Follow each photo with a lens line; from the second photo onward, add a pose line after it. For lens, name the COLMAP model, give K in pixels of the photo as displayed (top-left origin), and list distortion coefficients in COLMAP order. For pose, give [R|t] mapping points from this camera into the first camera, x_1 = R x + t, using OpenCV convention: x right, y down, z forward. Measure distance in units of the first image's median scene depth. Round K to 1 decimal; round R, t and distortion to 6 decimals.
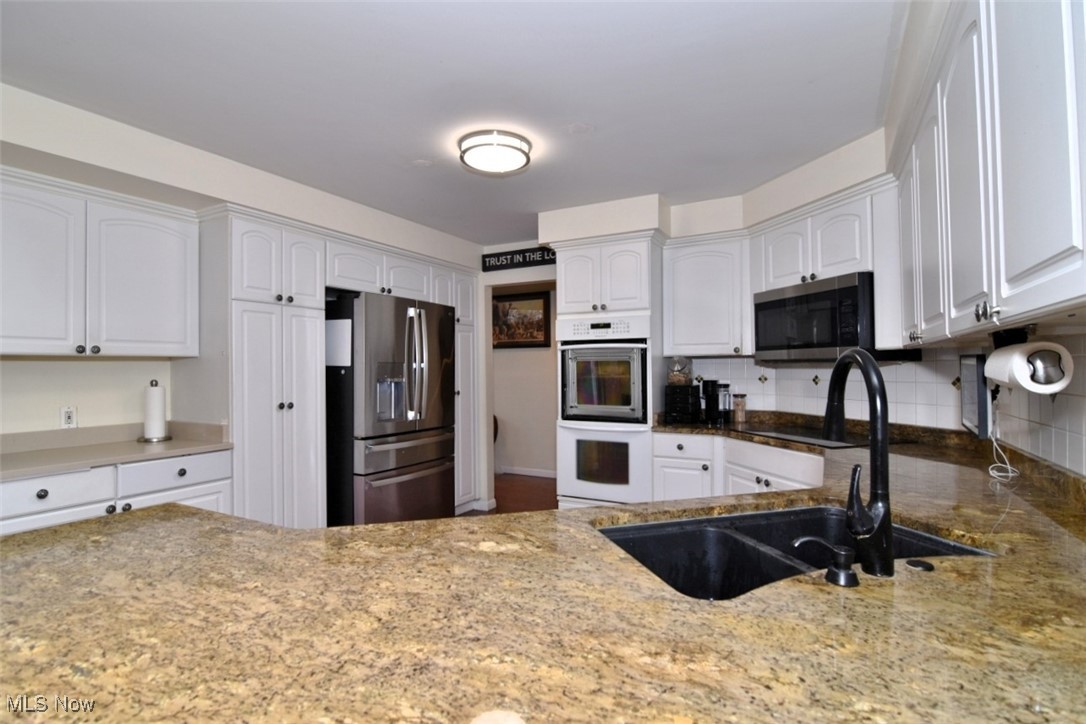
lens RADIAL K [[528.7, 0, 545.1], [0, 528.7, 364.4], [0, 0, 1]] dist [0.000944, -0.012446]
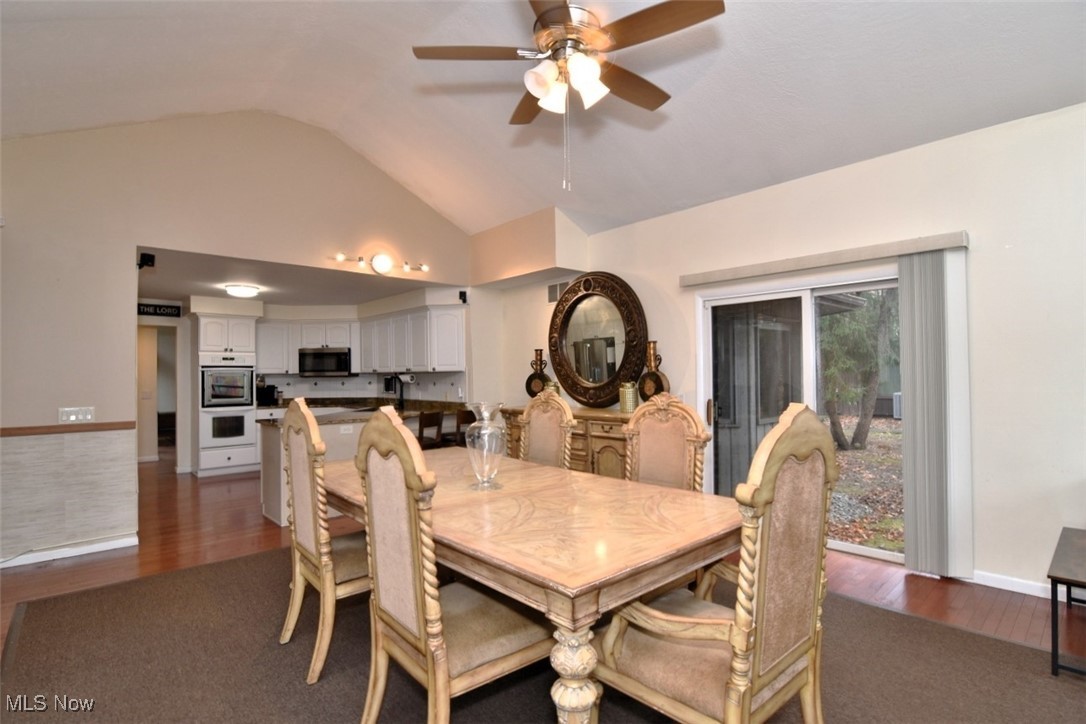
lens RADIAL K [[542.8, 0, 542.7], [0, 542.8, 365.1], [0, 0, 1]] dist [-0.002224, -0.000571]
pose [[0.341525, 0.014521, 0.939761, -1.507733], [0.001681, 0.999870, -0.016060, -0.015205], [-0.939871, 0.007065, 0.341456, -0.871224]]
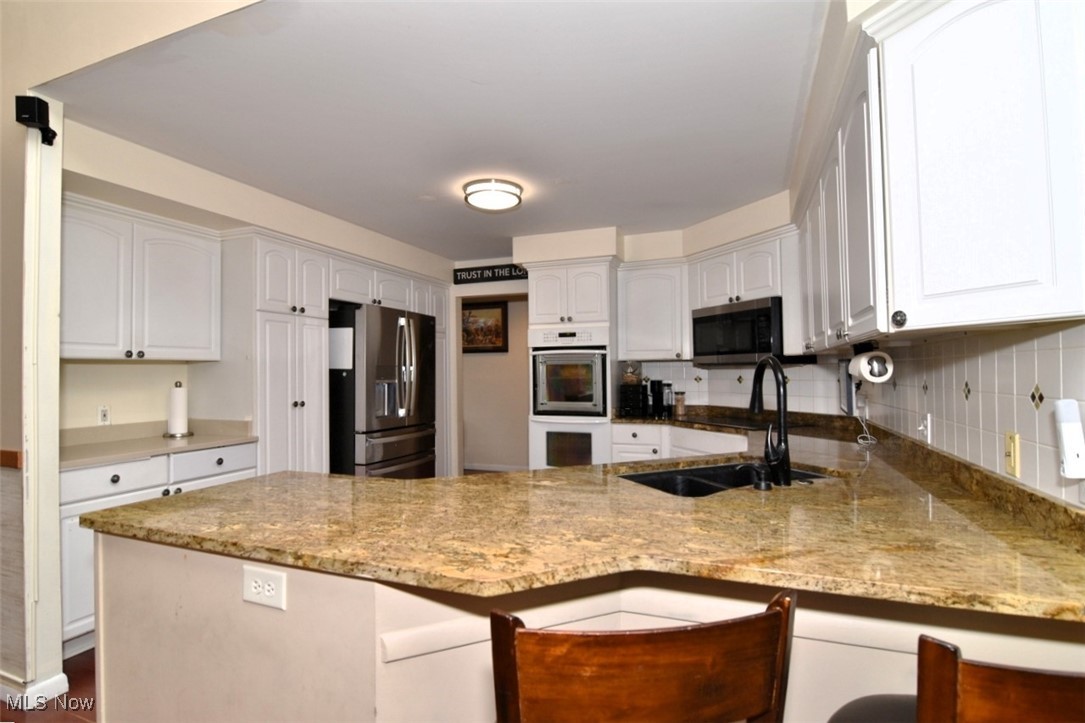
lens RADIAL K [[531.4, 0, 542.5], [0, 531.4, 361.5], [0, 0, 1]] dist [-0.000505, -0.000194]
pose [[0.991939, 0.000128, 0.126713, -0.107243], [0.001612, 0.999906, -0.013631, 0.003335], [-0.126703, 0.013726, 0.991846, -0.184081]]
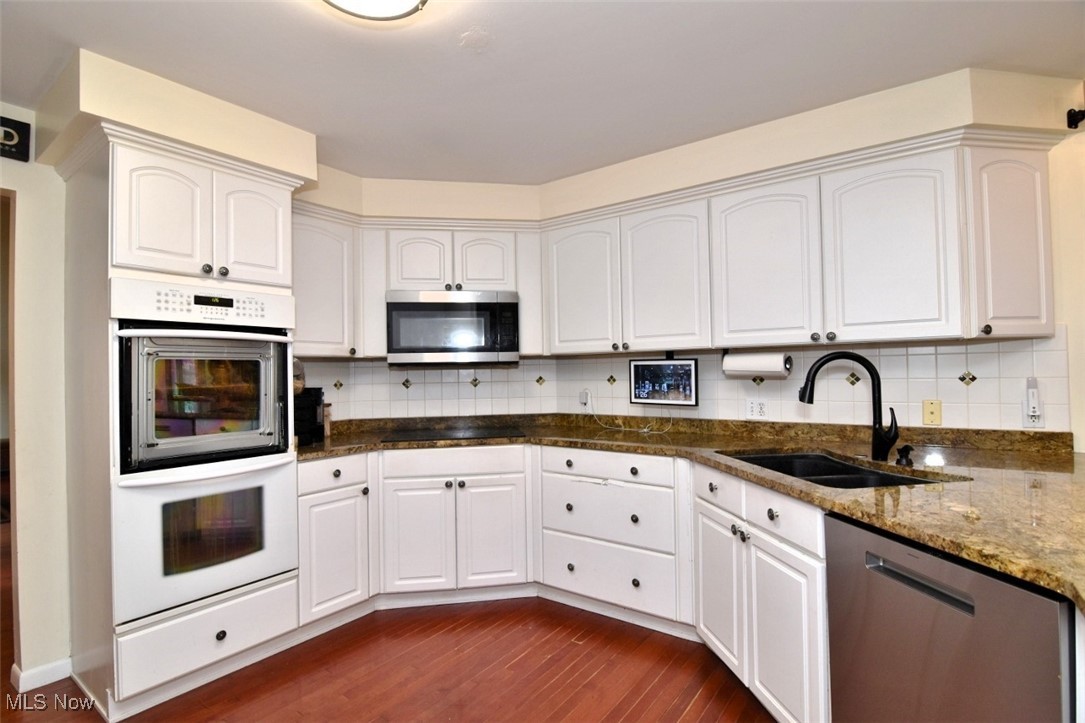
lens RADIAL K [[528.2, 0, 544.6], [0, 528.2, 363.9], [0, 0, 1]] dist [0.000944, -0.012446]
pose [[0.139268, 0.017371, 0.990102, -0.459553], [0.009285, 0.999779, -0.018847, 0.013474], [-0.990211, 0.011818, 0.139076, 0.583056]]
